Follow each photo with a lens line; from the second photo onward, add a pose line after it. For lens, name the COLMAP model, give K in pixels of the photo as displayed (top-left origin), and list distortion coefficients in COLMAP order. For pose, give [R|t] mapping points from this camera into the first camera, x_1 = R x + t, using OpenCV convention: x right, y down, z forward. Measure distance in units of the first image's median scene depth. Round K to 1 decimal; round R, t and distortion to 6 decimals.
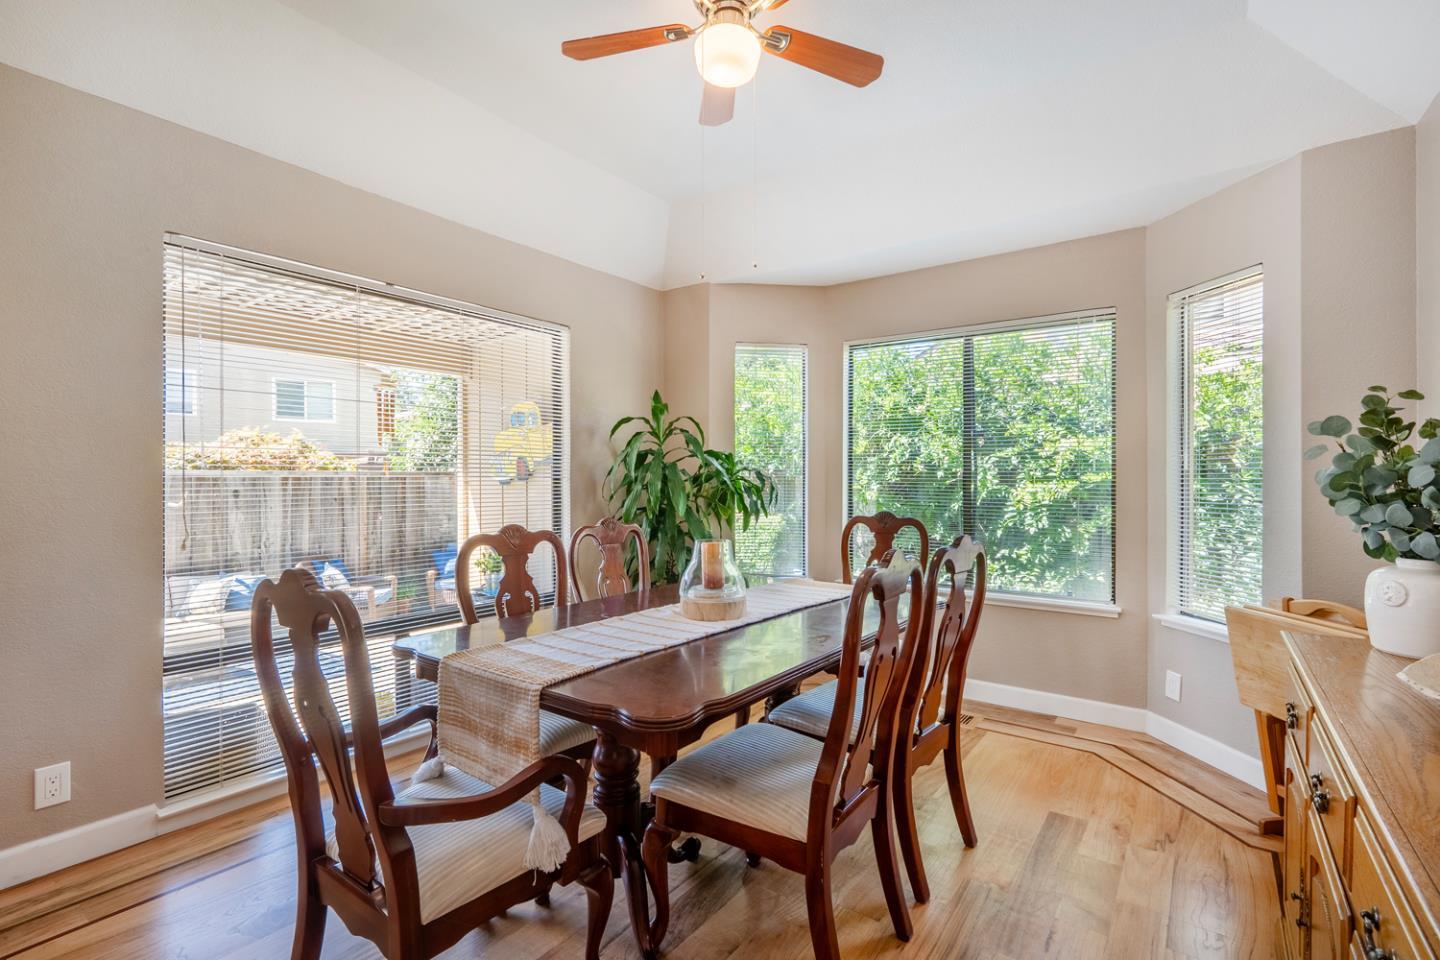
lens RADIAL K [[670.0, 0, 718.9], [0, 670.0, 478.7], [0, 0, 1]] dist [-0.010509, 0.000088]
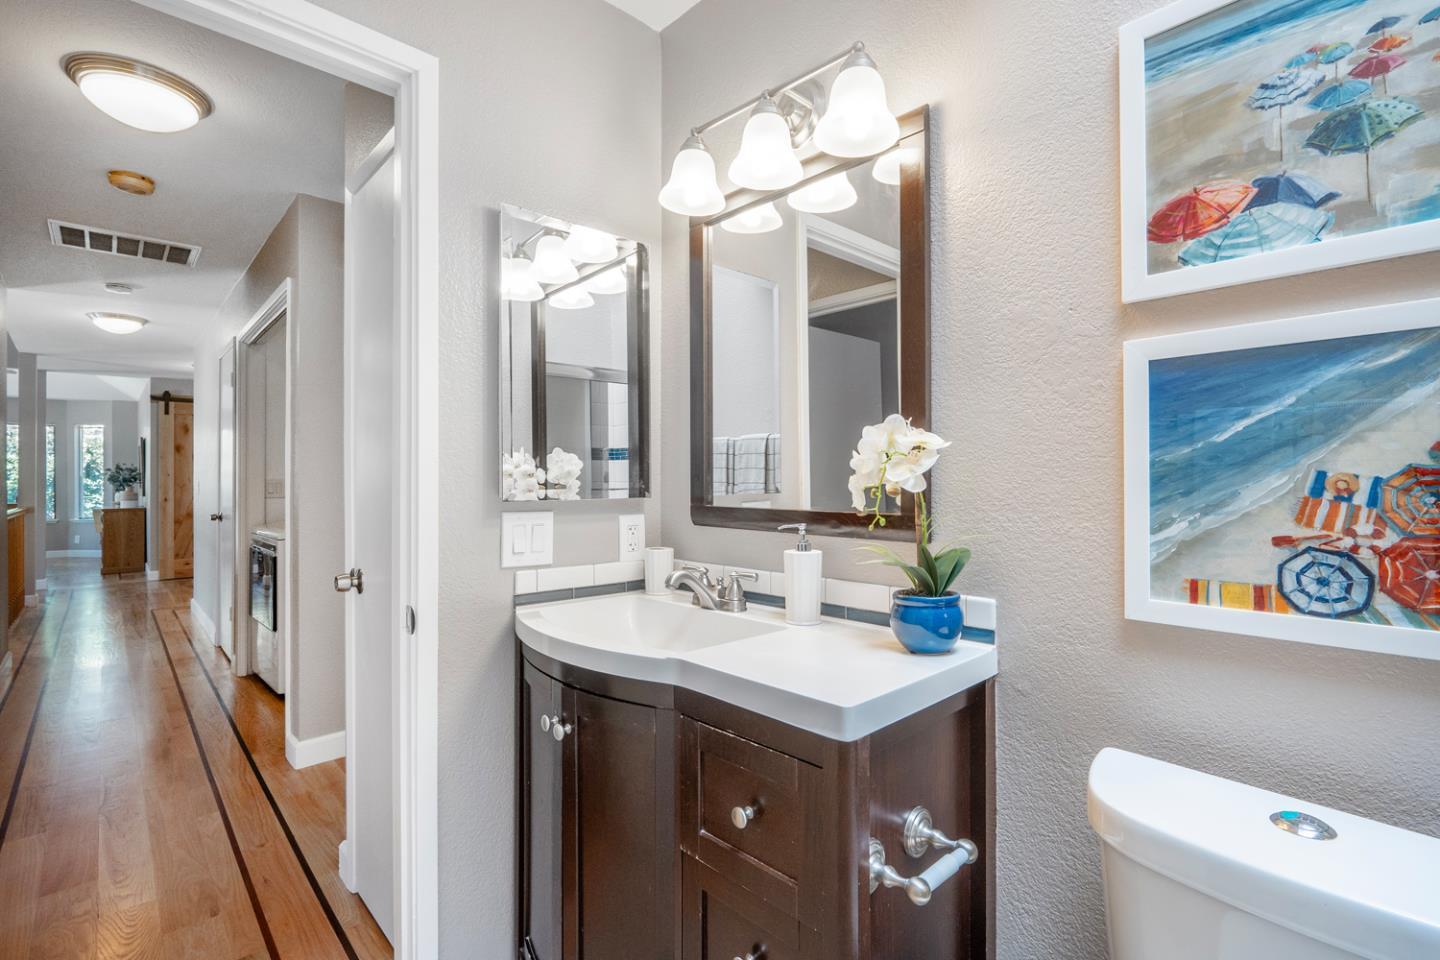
lens RADIAL K [[670.0, 0, 720.9], [0, 670.0, 479.5], [0, 0, 1]] dist [-0.010509, 0.000088]
pose [[0.187612, 0.002139, 0.982241, -0.828275], [0.005019, 0.999982, -0.003136, 0.012114], [-0.982230, 0.005519, 0.187598, -1.170356]]
